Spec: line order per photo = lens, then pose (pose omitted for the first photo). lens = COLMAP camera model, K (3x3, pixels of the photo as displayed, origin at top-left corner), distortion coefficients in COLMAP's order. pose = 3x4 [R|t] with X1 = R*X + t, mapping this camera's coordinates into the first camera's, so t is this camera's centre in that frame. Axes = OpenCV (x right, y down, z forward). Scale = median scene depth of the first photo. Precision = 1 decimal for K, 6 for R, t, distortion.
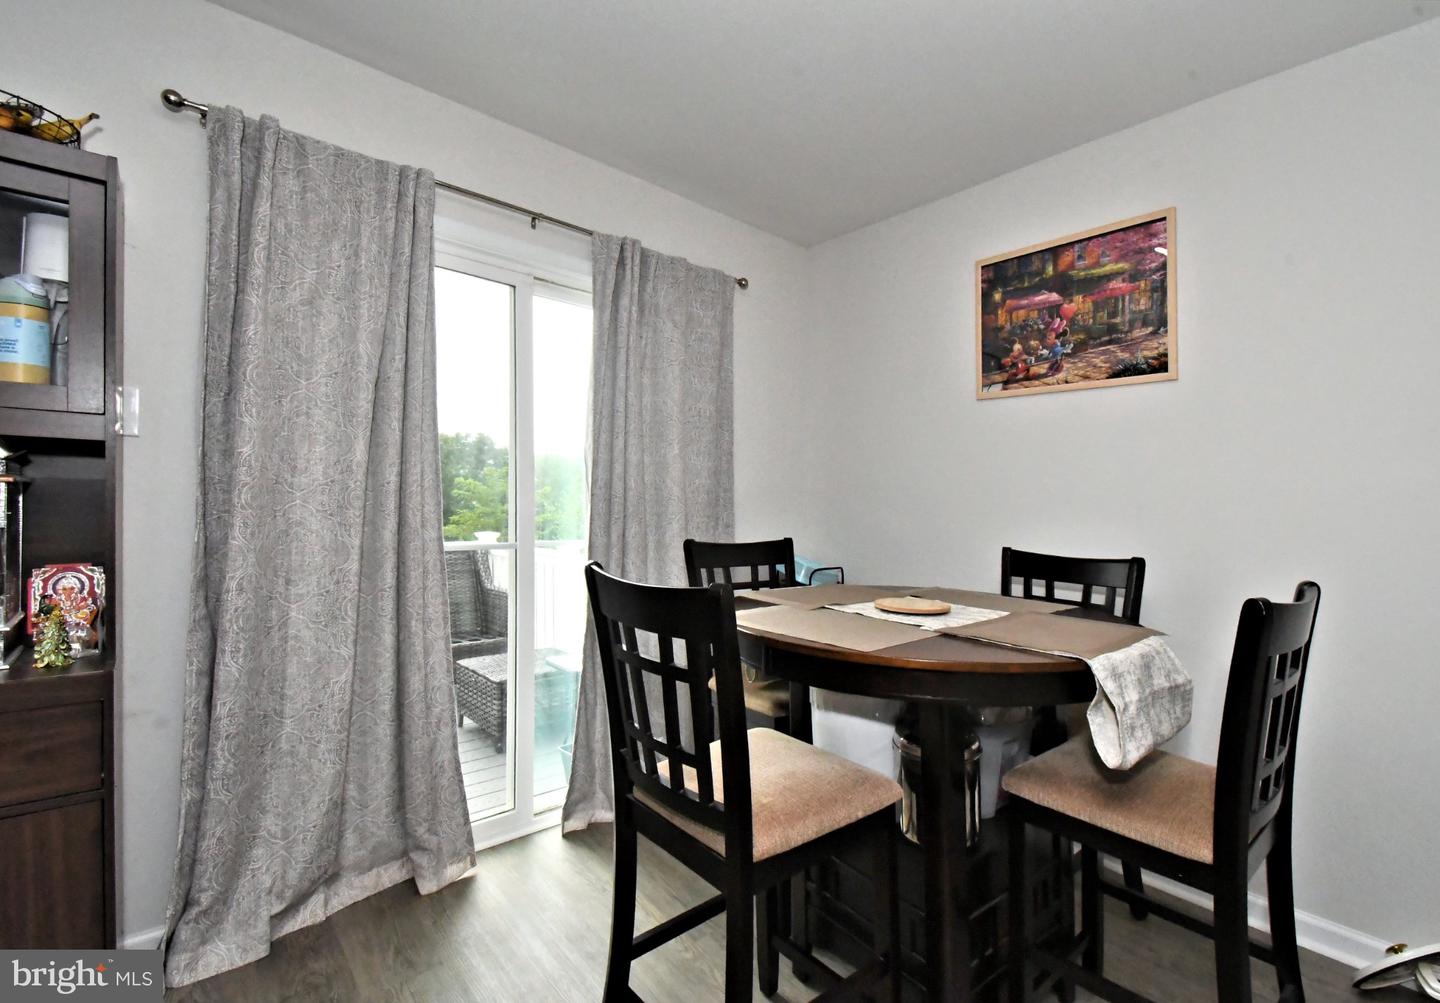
lens RADIAL K [[669.5, 0, 789.1], [0, 669.5, 501.8], [0, 0, 1]] dist [-0.002535, -0.000552]
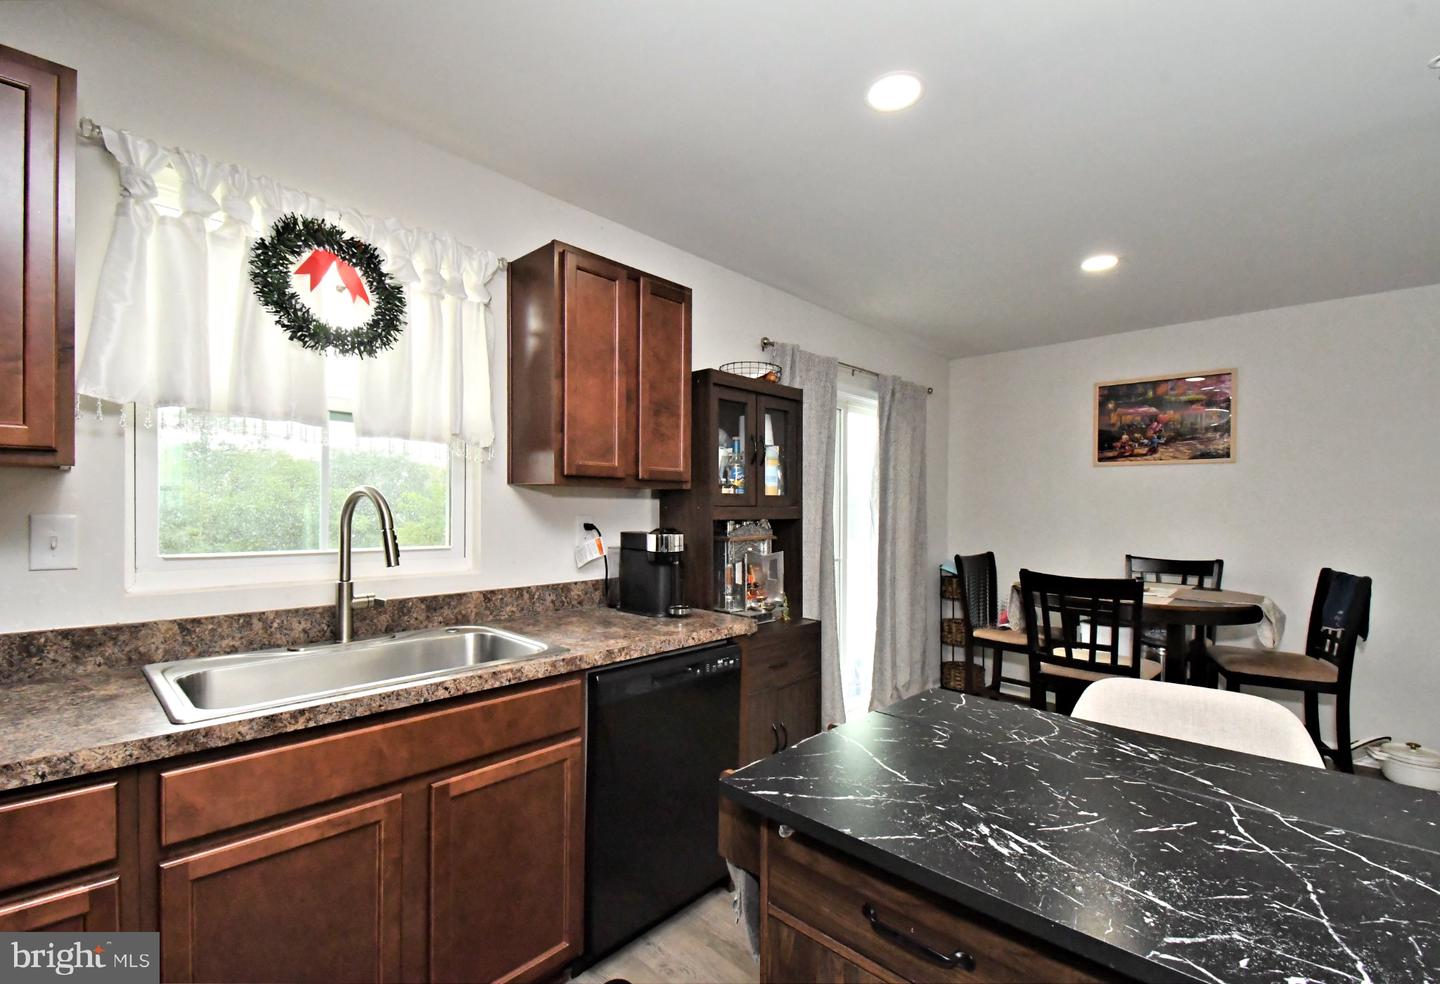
lens RADIAL K [[632.5, 0, 717.5], [0, 632.5, 519.0], [0, 0, 1]] dist [0.036682, -0.014130]
pose [[0.999337, -0.017968, 0.031665, -0.779107], [0.017234, 0.999580, 0.023305, -0.081937], [-0.032071, -0.022743, 0.999227, -0.620287]]
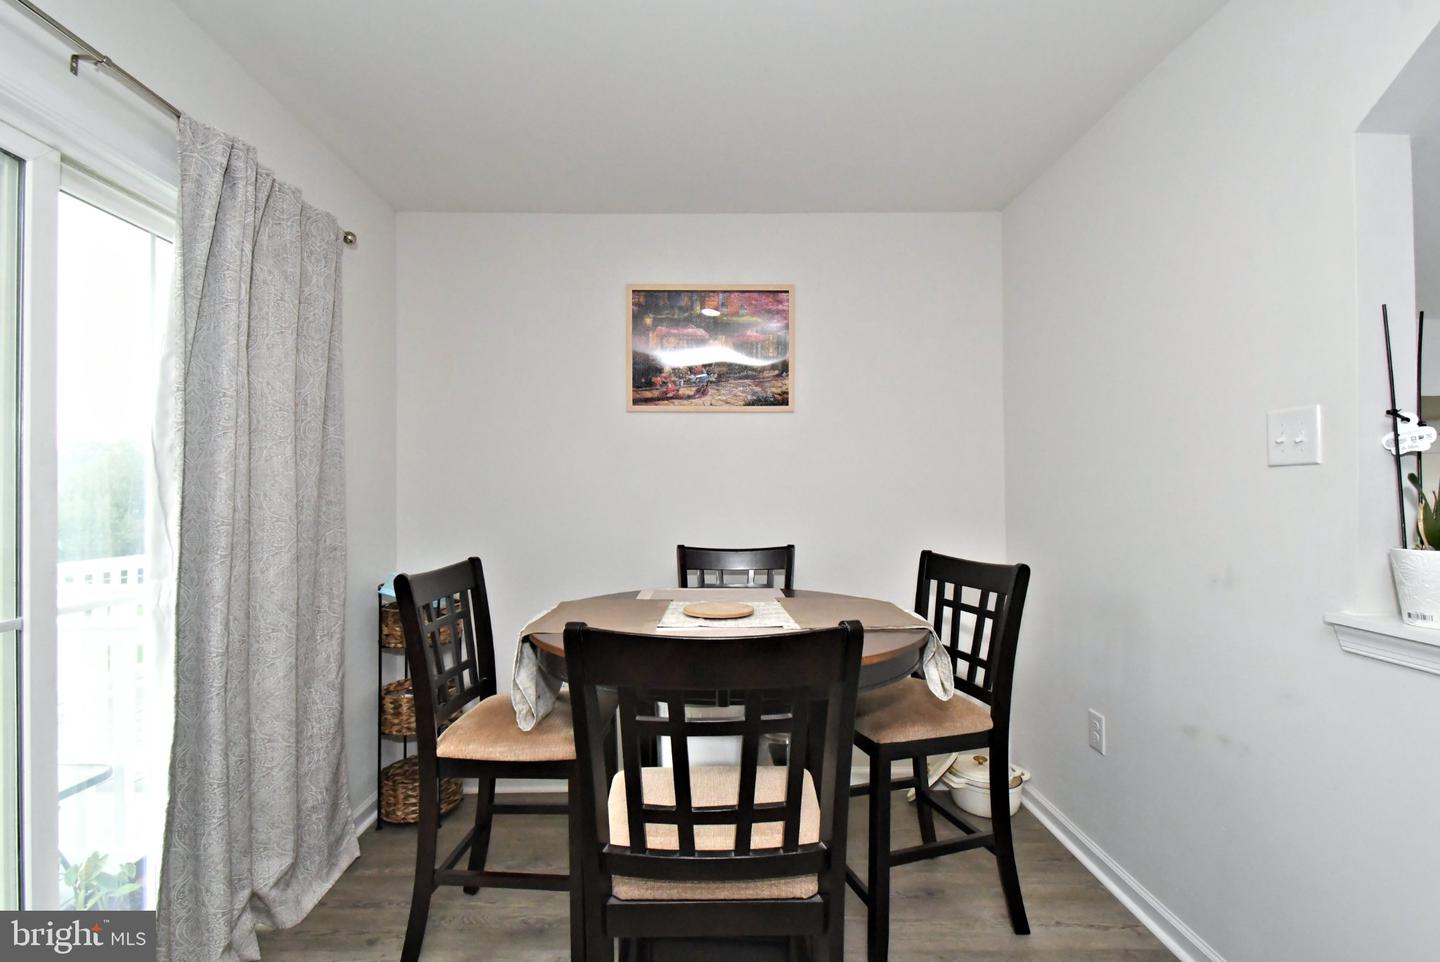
lens RADIAL K [[631.8, 0, 719.4], [0, 631.8, 476.8], [0, 0, 1]] dist [0.058743, -0.026048]
pose [[0.687493, -0.008464, 0.726142, -0.404892], [0.016657, 0.999853, -0.004116, -0.042430], [-0.726000, 0.014925, 0.687532, 0.199127]]
